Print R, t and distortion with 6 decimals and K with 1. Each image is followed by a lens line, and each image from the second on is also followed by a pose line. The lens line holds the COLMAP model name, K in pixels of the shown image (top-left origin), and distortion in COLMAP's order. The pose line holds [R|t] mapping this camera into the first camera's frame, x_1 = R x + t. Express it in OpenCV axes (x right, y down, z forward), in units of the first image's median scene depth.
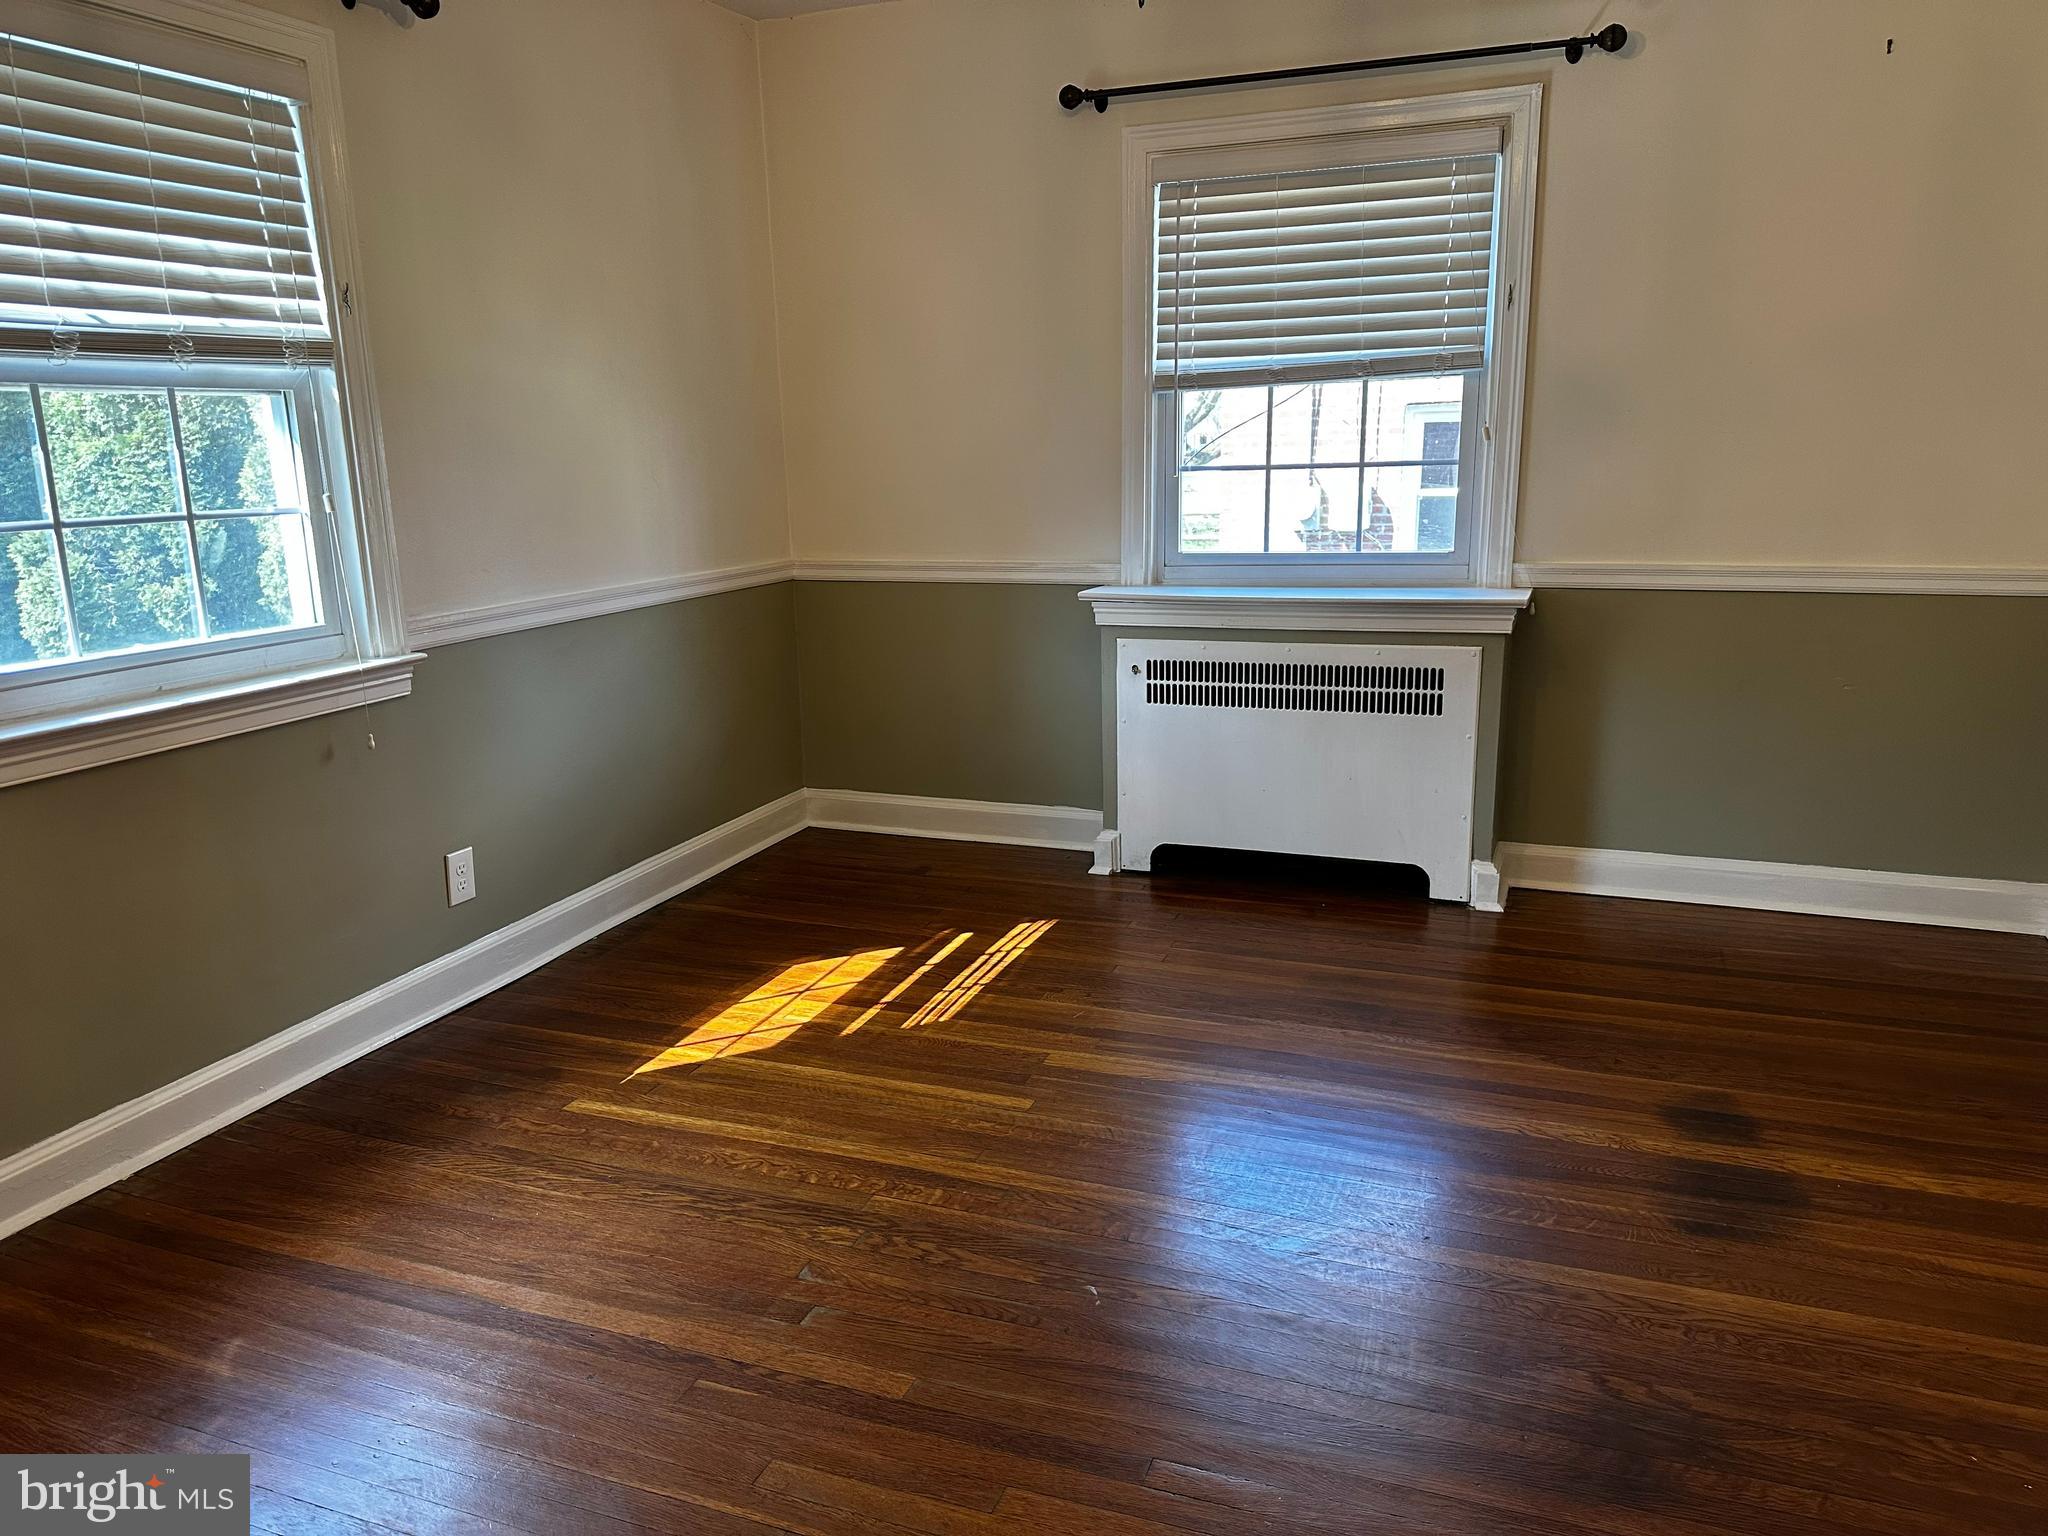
lens RADIAL K [[1430.5, 0, 1023.0], [0, 1430.5, 761.5], [0, 0, 1]] dist [0.081370, -0.093387]
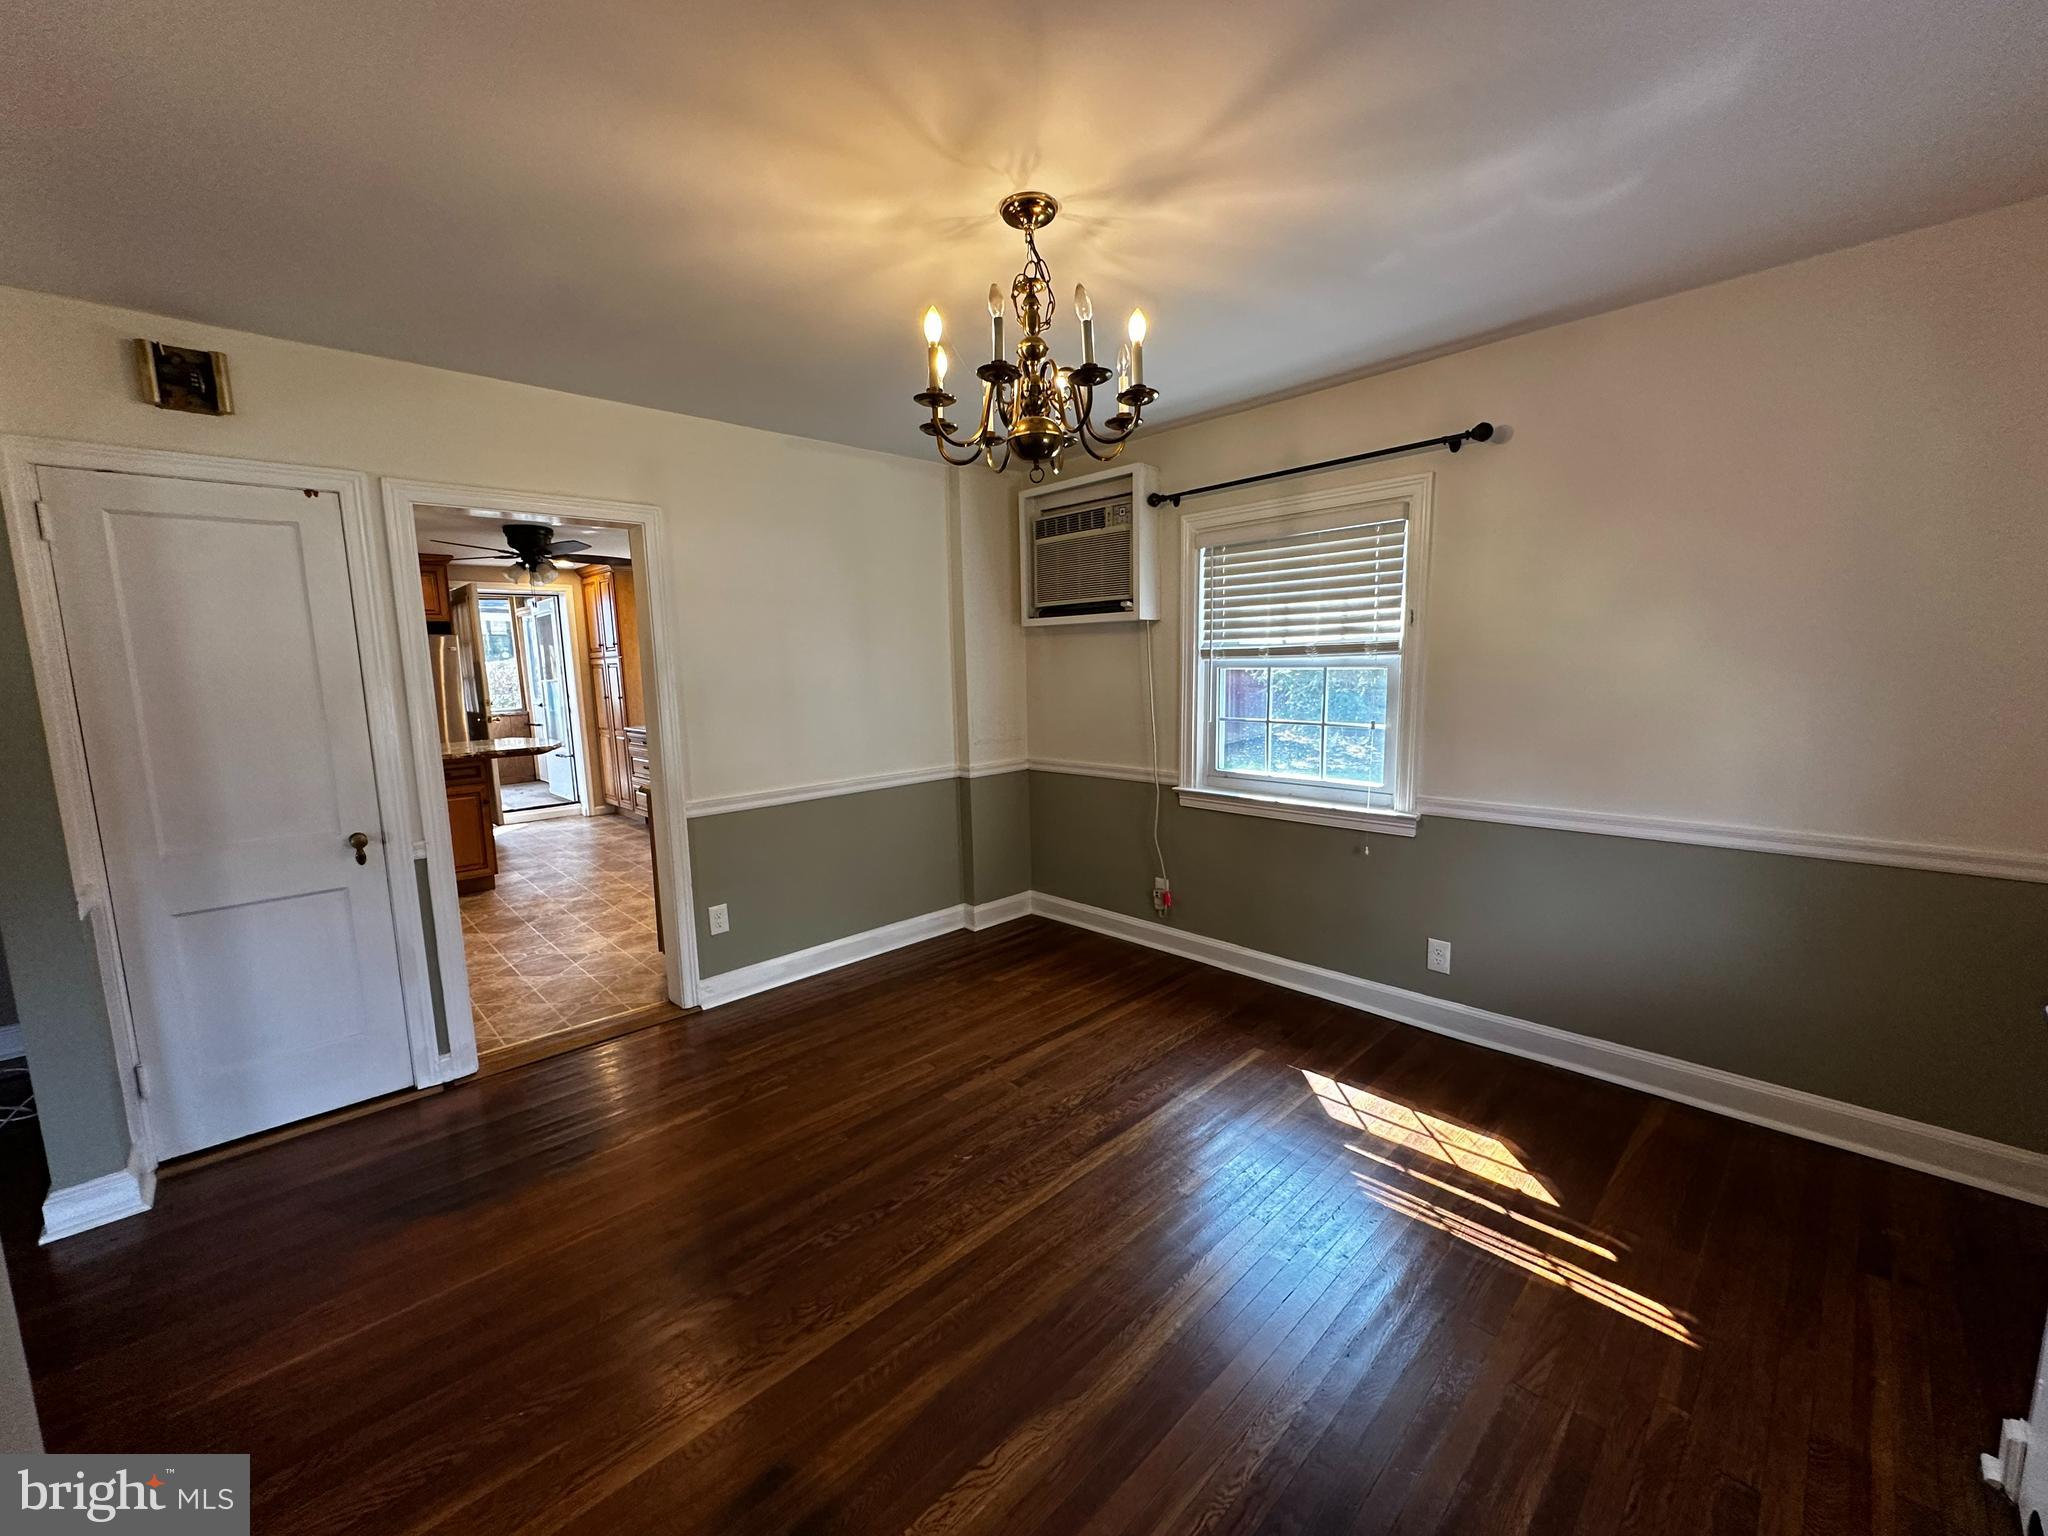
lens RADIAL K [[815.9, 0, 1025.1], [0, 815.9, 766.1], [0, 0, 1]] dist [0.002503, -0.000129]
pose [[-0.413962, 0.155484, -0.896917, 0.680486], [-0.164082, 0.956421, 0.241530, -0.308579], [0.895384, 0.247152, -0.370410, 0.993236]]
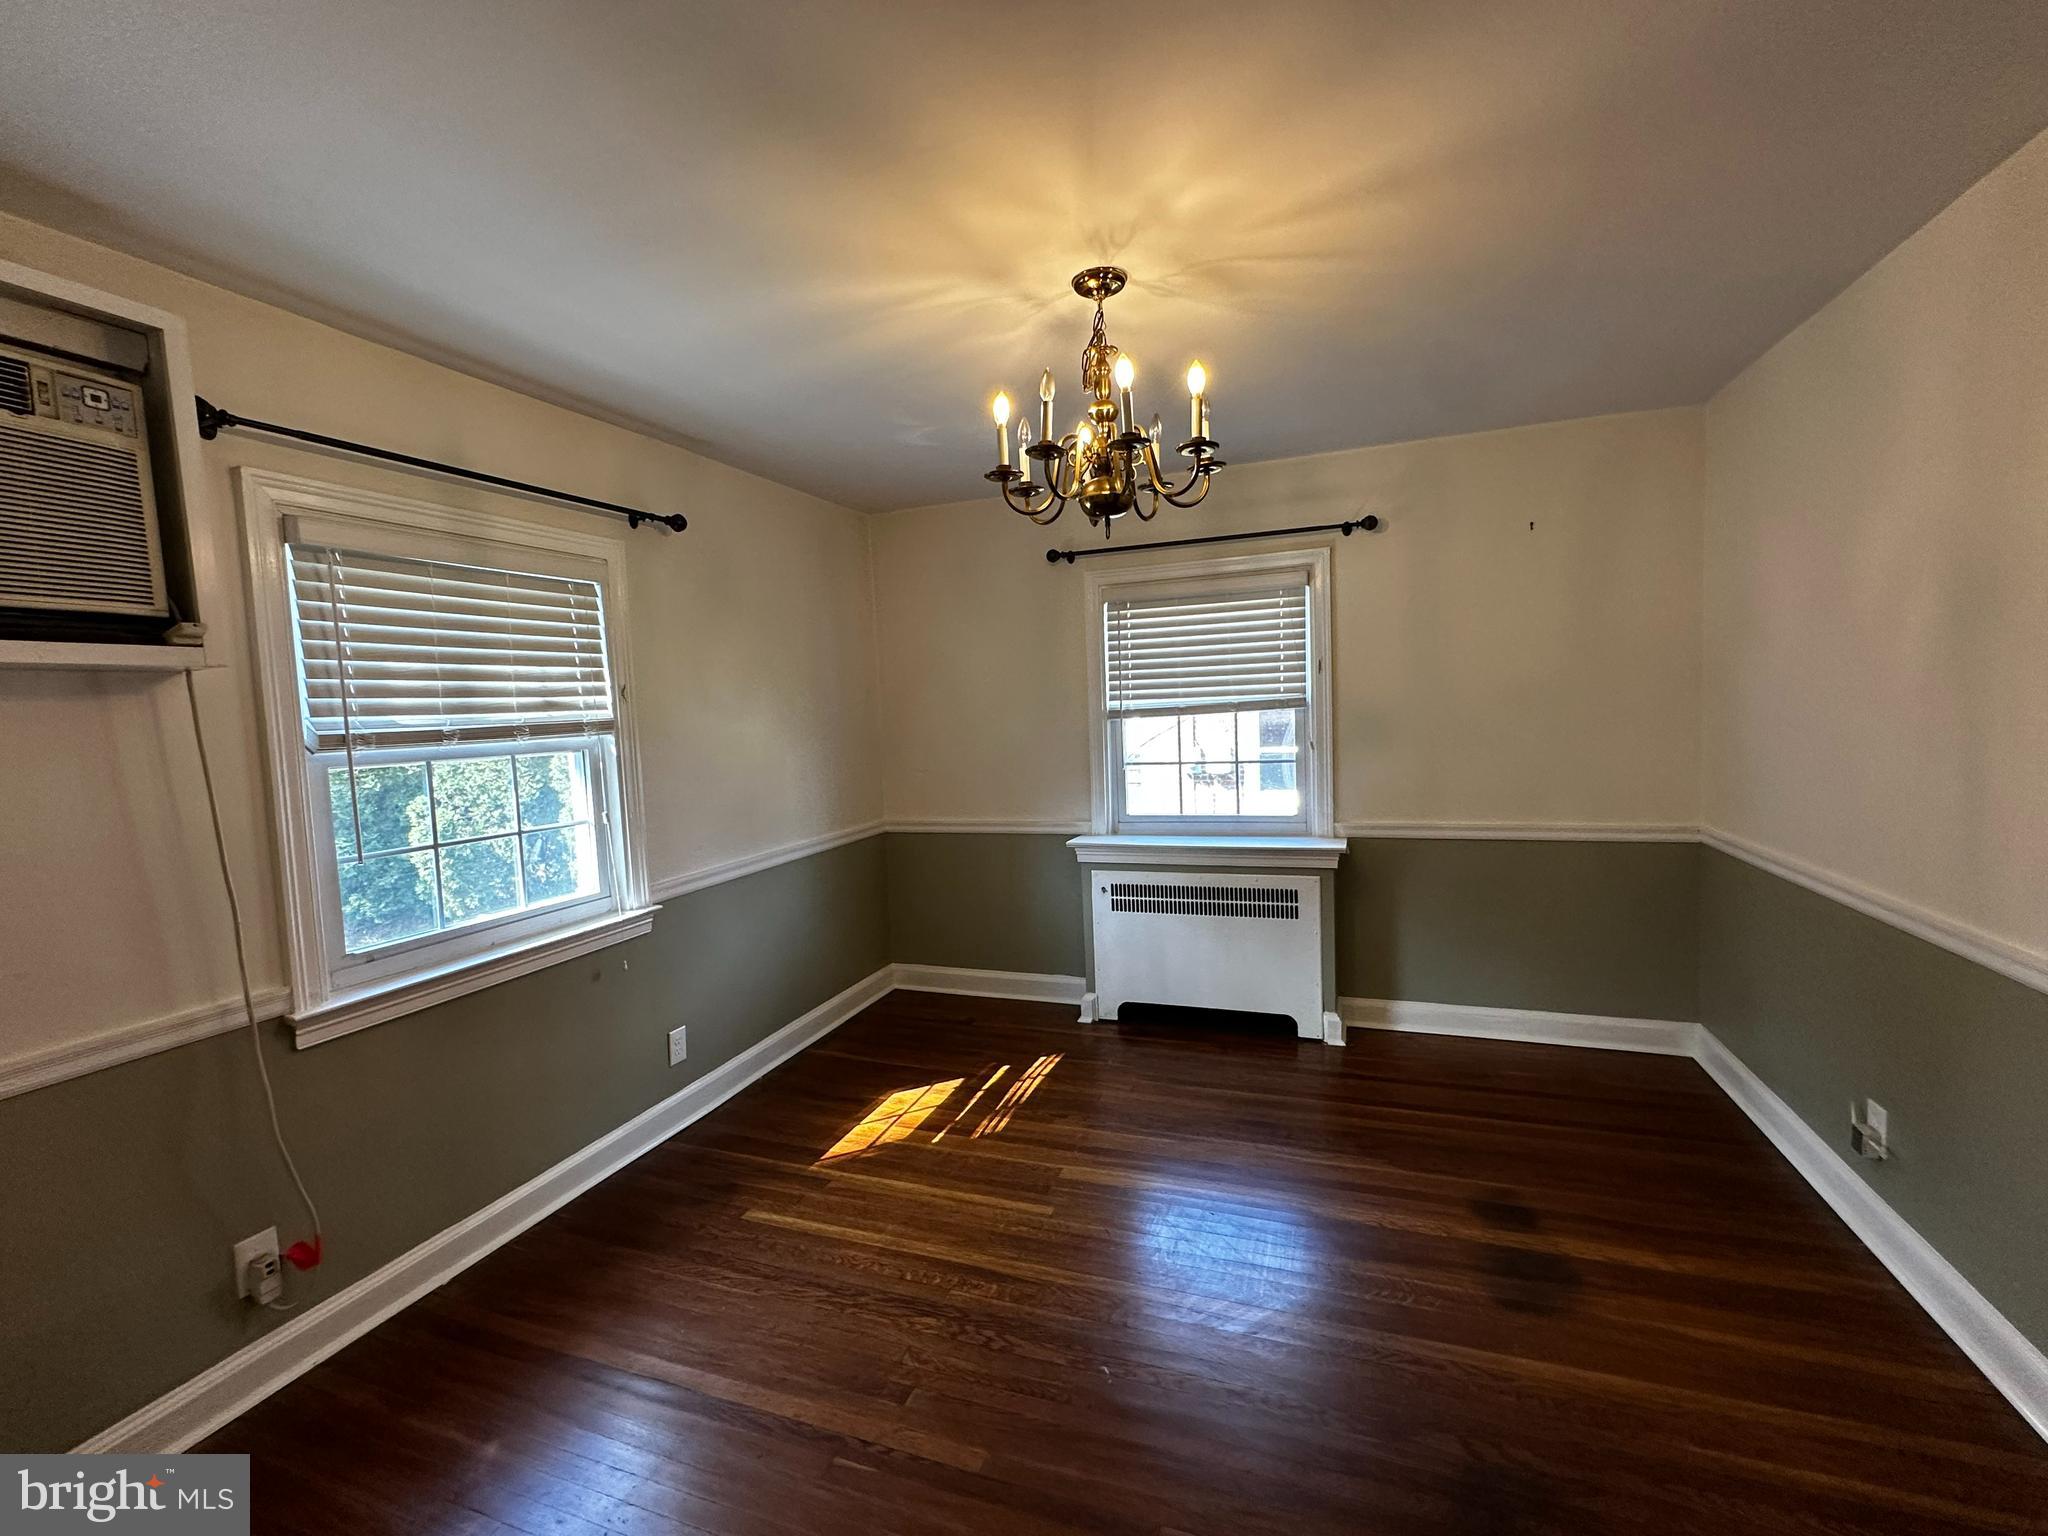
lens RADIAL K [[872.5, 0, 1023.6], [0, 872.5, 766.0], [0, 0, 1]] dist [0.013296, -0.000131]
pose [[0.999719, -0.022392, 0.007790, -0.019988], [0.023313, 0.988210, -0.151318, -0.075540], [-0.004310, 0.151457, 0.988454, 0.026407]]
